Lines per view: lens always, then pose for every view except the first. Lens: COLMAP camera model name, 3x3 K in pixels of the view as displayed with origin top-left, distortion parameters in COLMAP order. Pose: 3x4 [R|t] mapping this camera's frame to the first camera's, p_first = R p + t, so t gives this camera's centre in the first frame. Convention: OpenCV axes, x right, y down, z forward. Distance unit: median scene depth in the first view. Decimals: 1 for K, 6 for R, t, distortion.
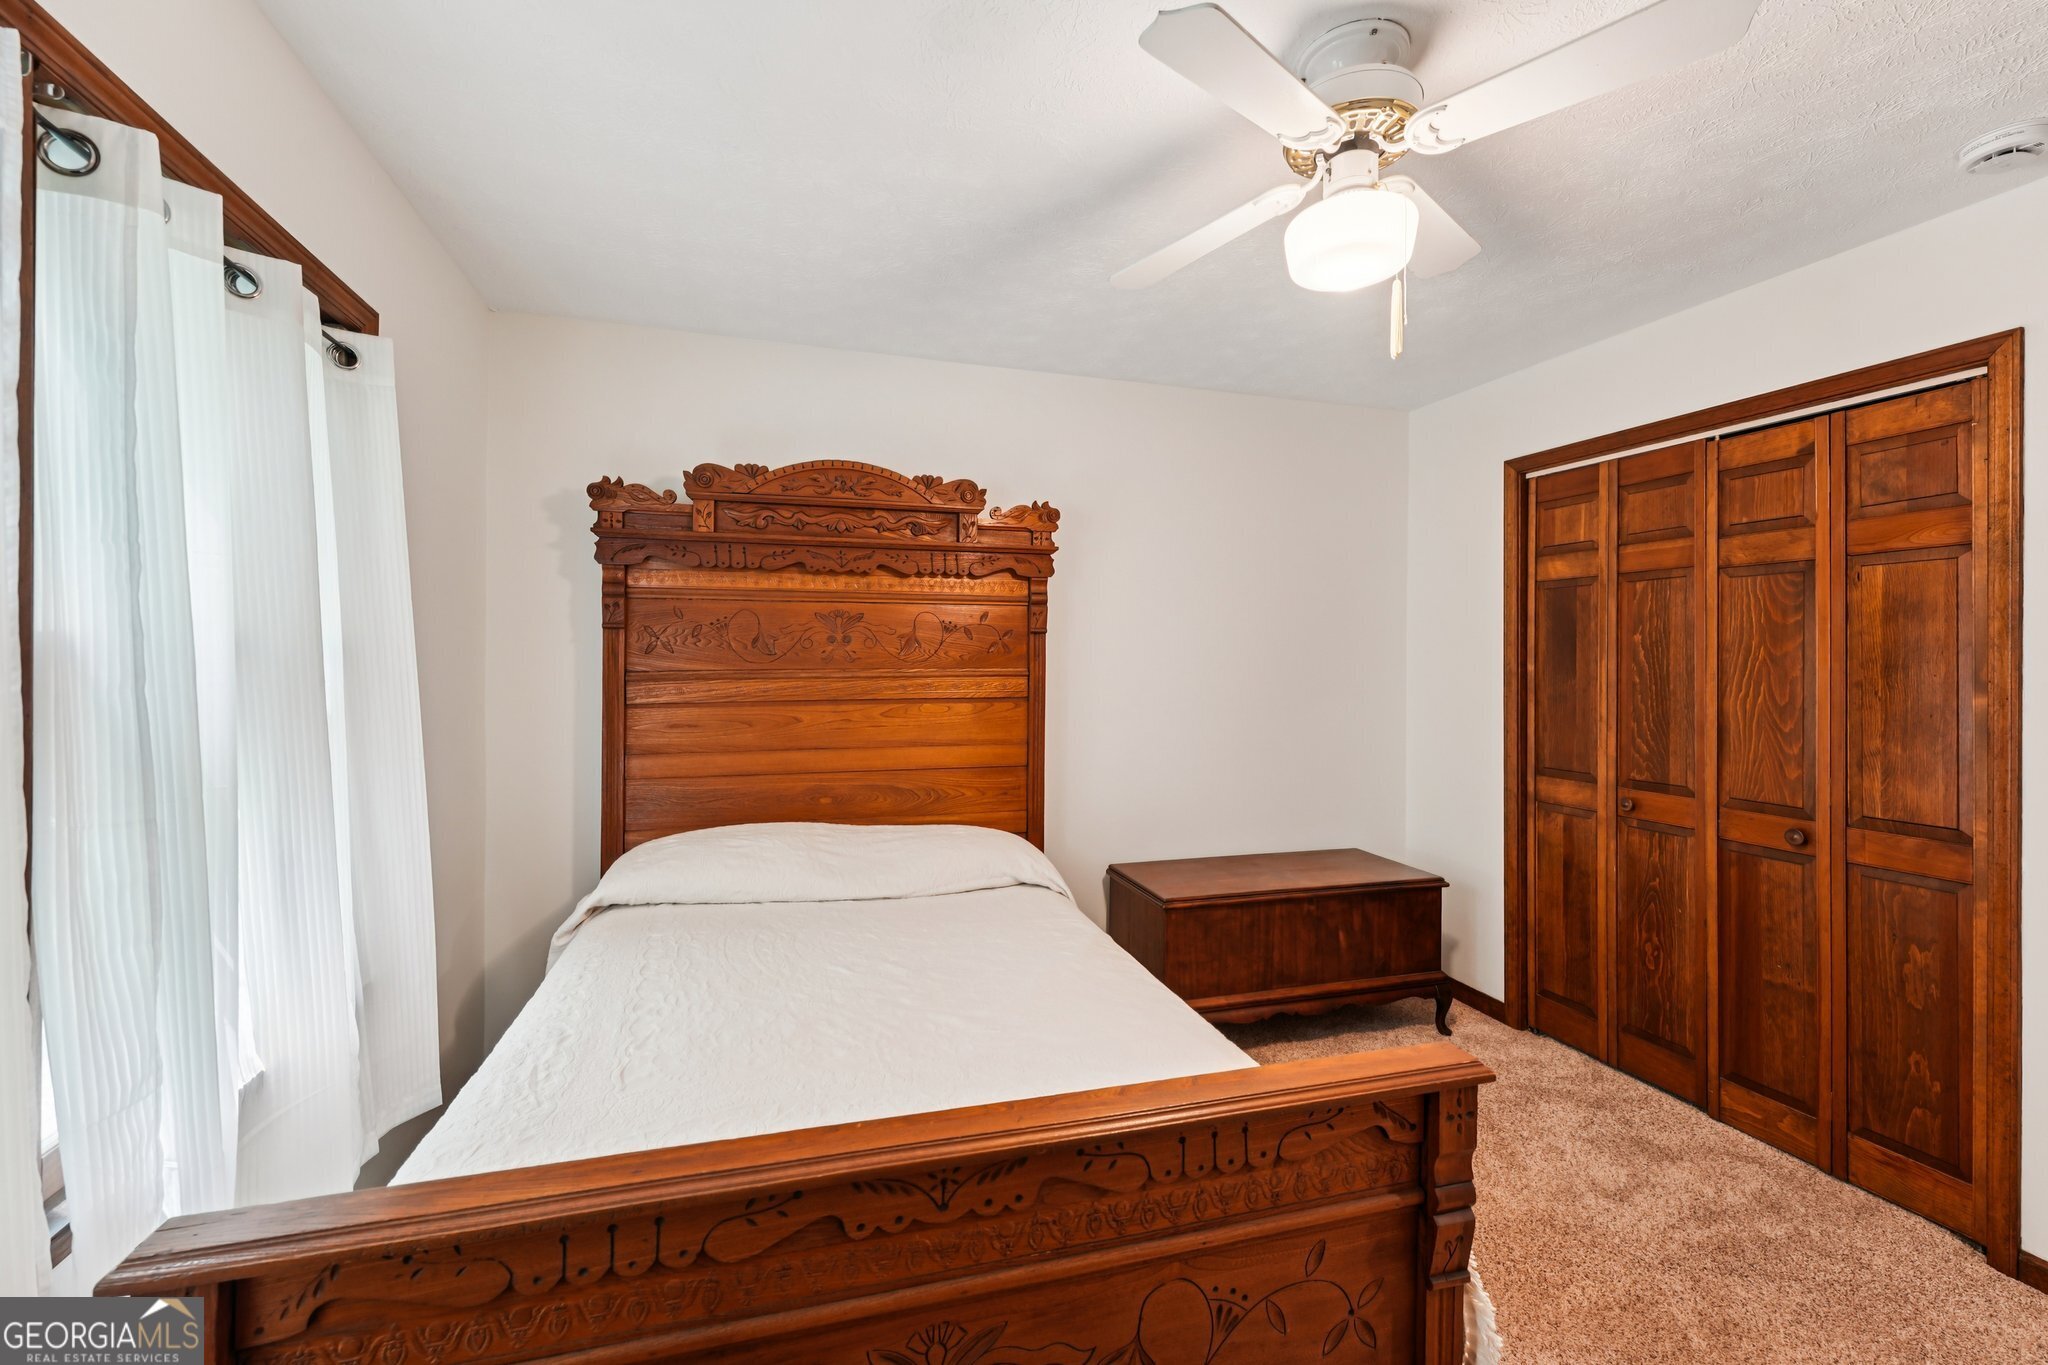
lens RADIAL K [[822.9, 0, 1014.1], [0, 822.9, 685.1], [0, 0, 1]] dist [0.007509, -0.000016]
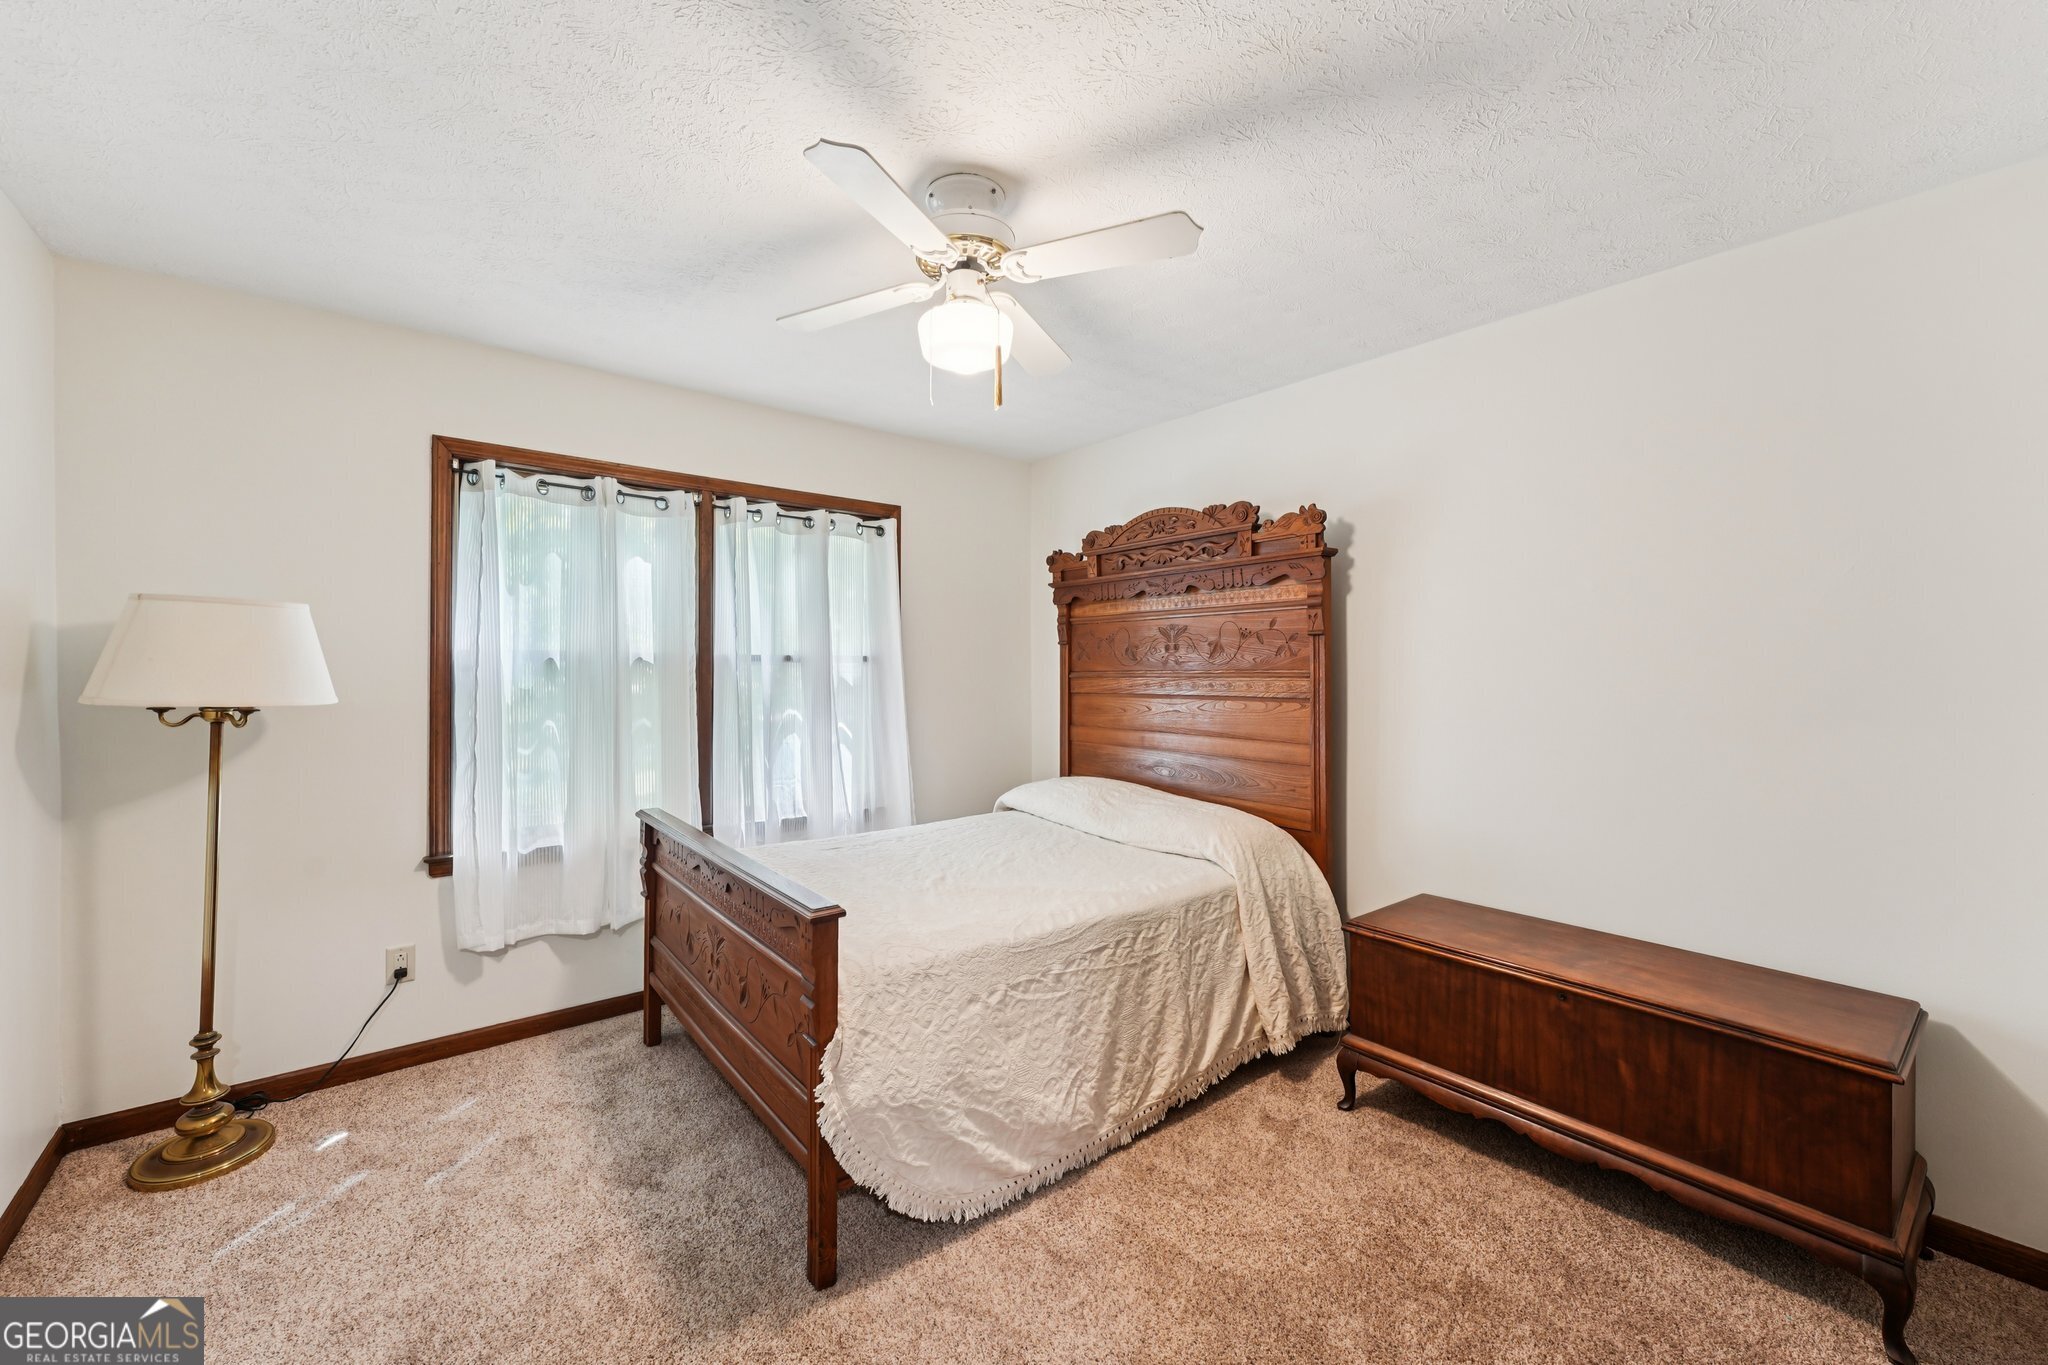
lens RADIAL K [[822.9, 0, 1014.0], [0, 822.9, 673.2], [0, 0, 1]] dist [0.007509, -0.000016]
pose [[0.380789, 0.005103, -0.924648, 0.854998], [-0.007603, 0.999968, 0.002388, -0.016876], [0.924631, 0.006121, 0.380816, 0.290131]]
